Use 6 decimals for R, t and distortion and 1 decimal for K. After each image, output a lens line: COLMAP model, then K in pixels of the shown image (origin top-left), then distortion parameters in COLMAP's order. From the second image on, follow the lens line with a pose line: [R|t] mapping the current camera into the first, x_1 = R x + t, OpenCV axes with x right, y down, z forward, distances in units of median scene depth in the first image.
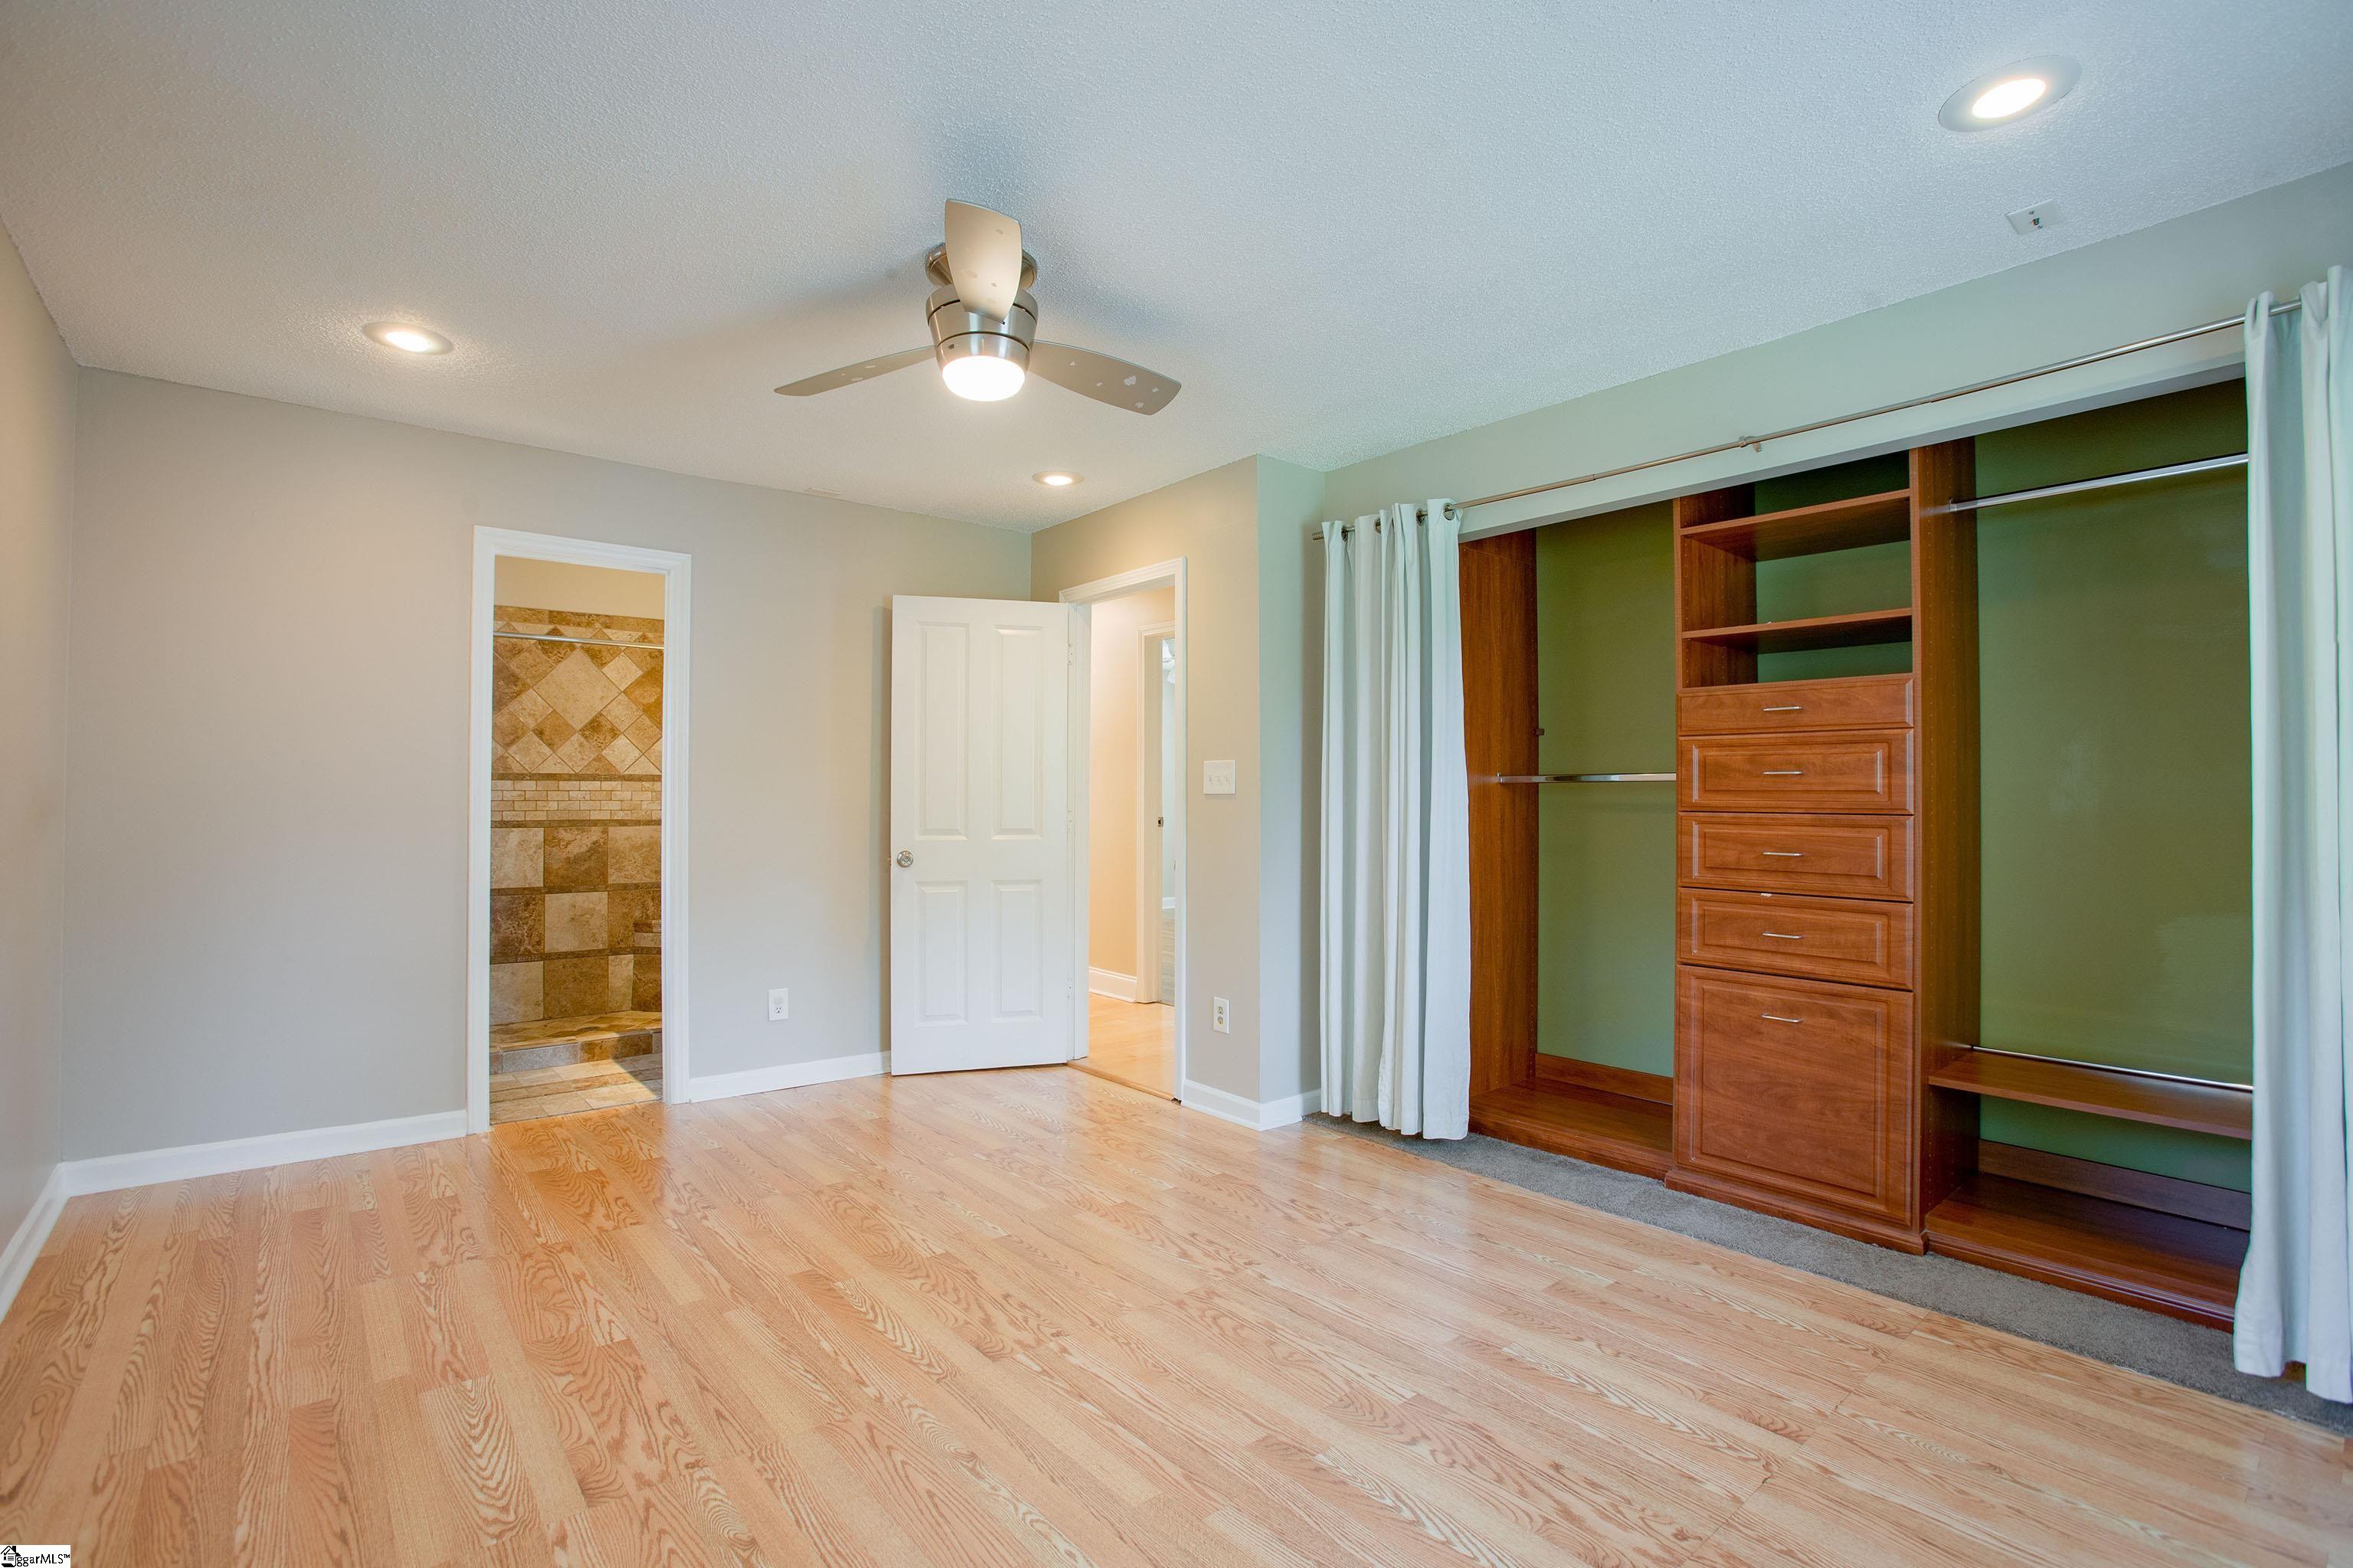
lens RADIAL K [[1091.5, 0, 1175.1], [0, 1091.5, 793.3], [0, 0, 1]] dist [-0.025452, 0.003329]
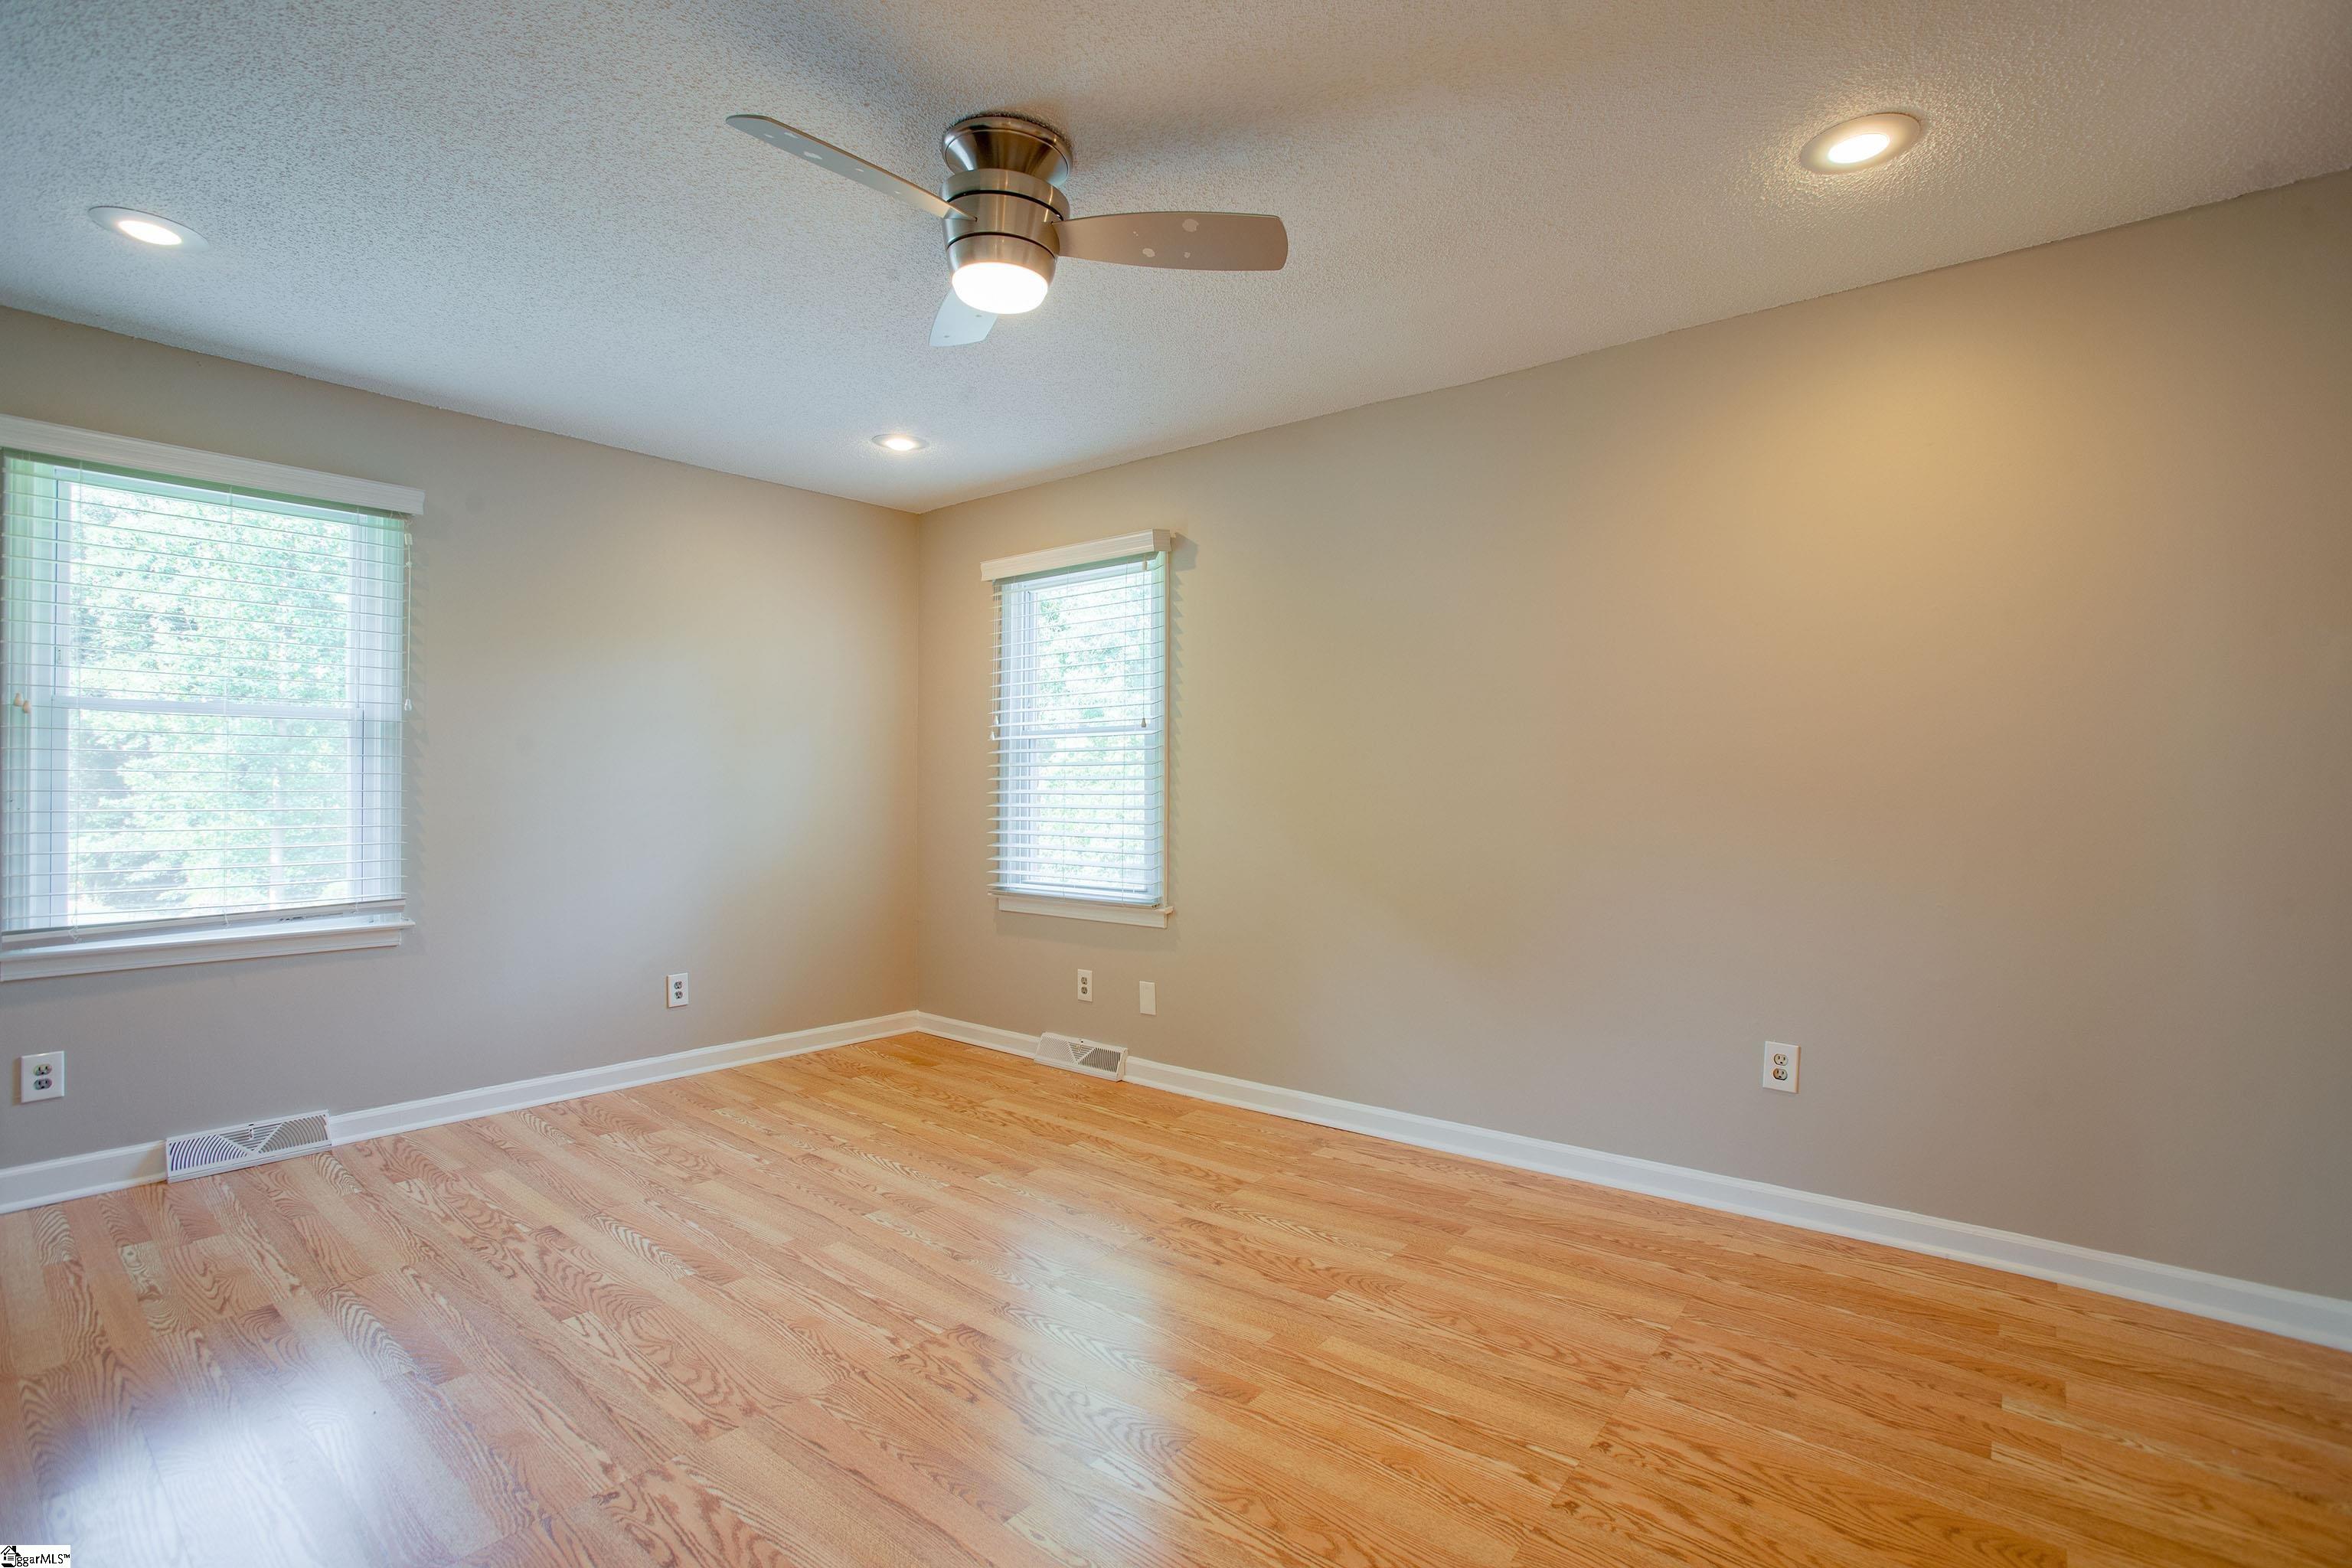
lens RADIAL K [[1091.0, 0, 1176.9], [0, 1091.0, 780.4], [0, 0, 1]] dist [-0.025452, 0.003329]
pose [[-0.981848, -0.003744, -0.189632, -0.164453], [-0.001471, 0.999925, -0.012127, 0.017126], [0.189663, -0.011628, -0.981780, 1.996357]]
